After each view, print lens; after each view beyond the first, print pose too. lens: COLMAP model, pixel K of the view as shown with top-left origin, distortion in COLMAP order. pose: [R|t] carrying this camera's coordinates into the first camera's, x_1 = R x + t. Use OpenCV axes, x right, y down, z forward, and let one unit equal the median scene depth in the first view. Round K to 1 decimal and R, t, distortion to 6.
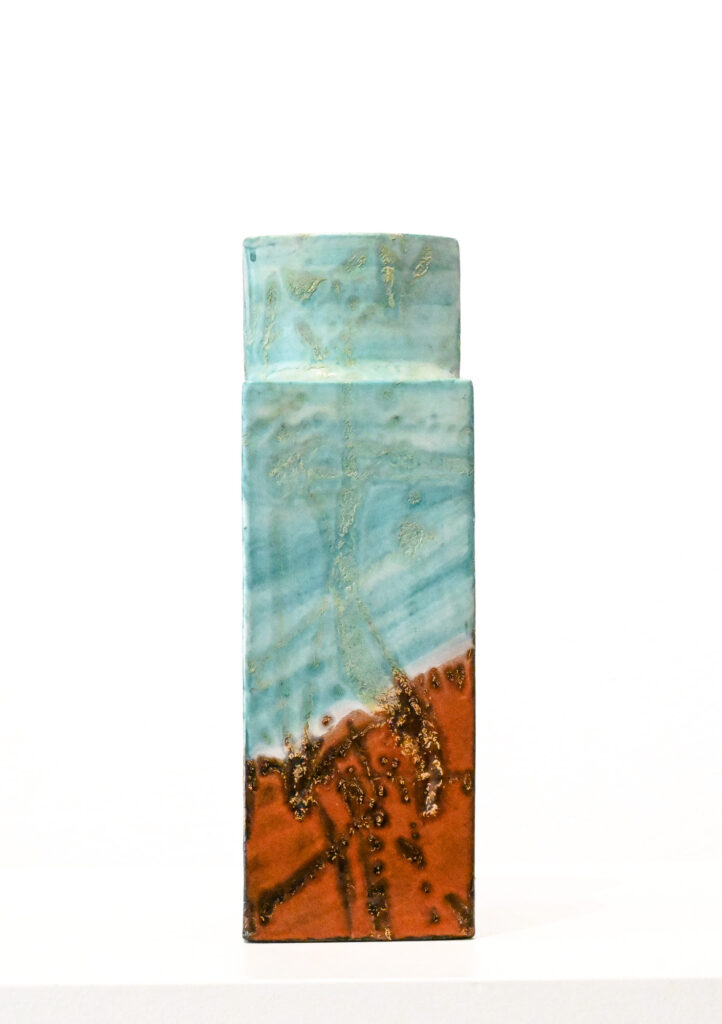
lens RADIAL K [[2128.7, 0, 383.0], [0, 2128.7, 541.5], [0, 0, 1]] dist [0.059532, 0.000000]
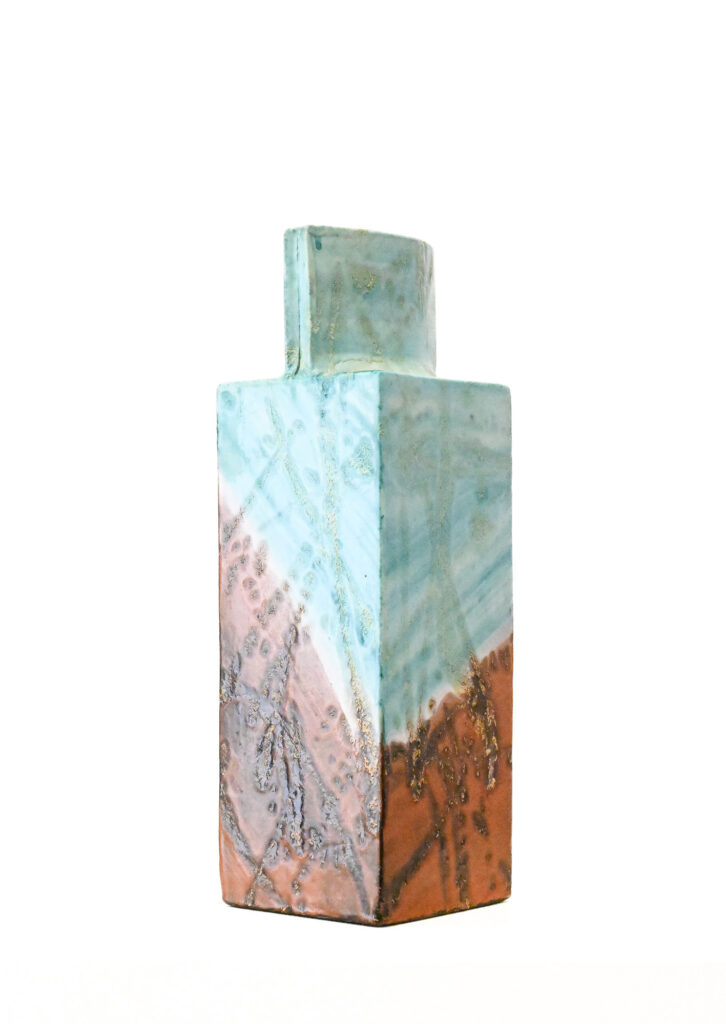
lens RADIAL K [[2128.7, 0, 356.8], [0, 2128.7, 518.6], [0, 0, 1]] dist [0.059532, 0.000000]
pose [[0.661570, 0.024985, 0.749467, -0.828531], [-0.014487, 0.999684, -0.020539, 0.015608], [-0.749743, 0.002730, 0.661723, 0.339358]]
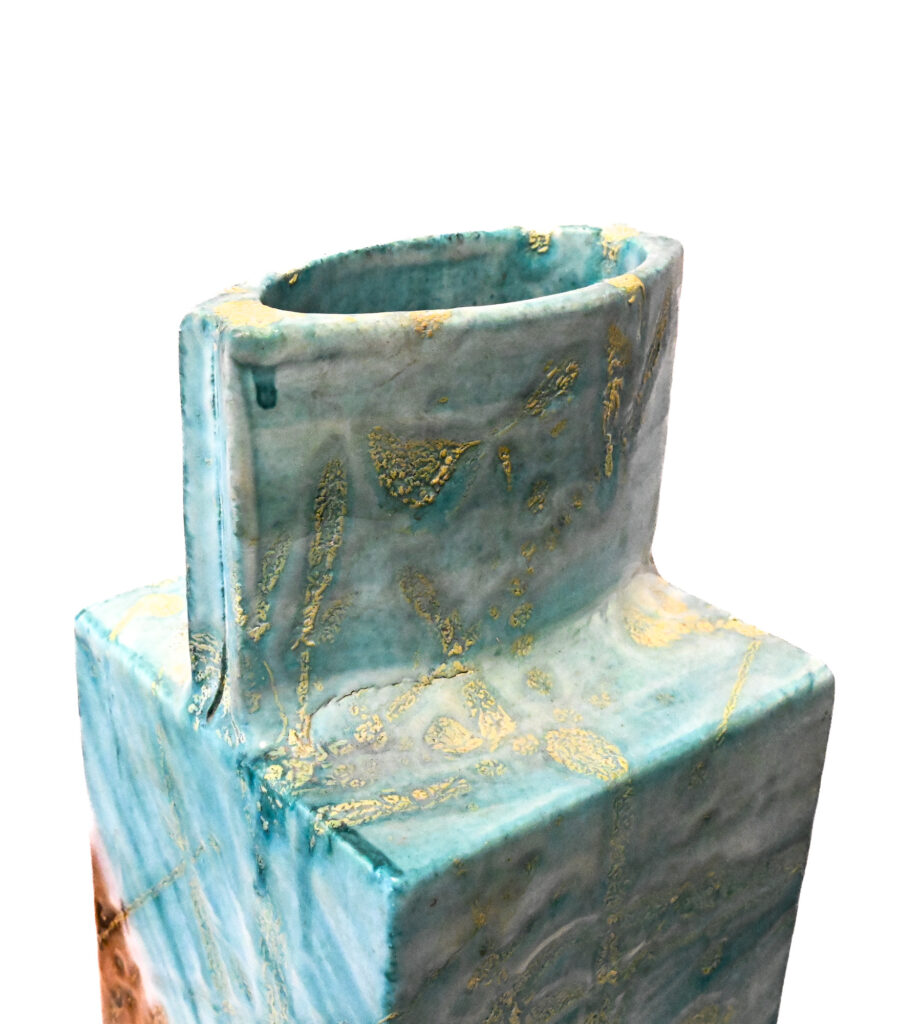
lens RADIAL K [[1423.4, 0, 358.0], [0, 1423.4, 450.0], [0, 0, 1]] dist [0.024429, 0.000000]
pose [[0.826121, -0.193086, 0.529379, -0.170592], [-0.040344, 0.916782, 0.397346, -0.219731], [-0.562047, -0.349613, 0.749582, 0.865288]]
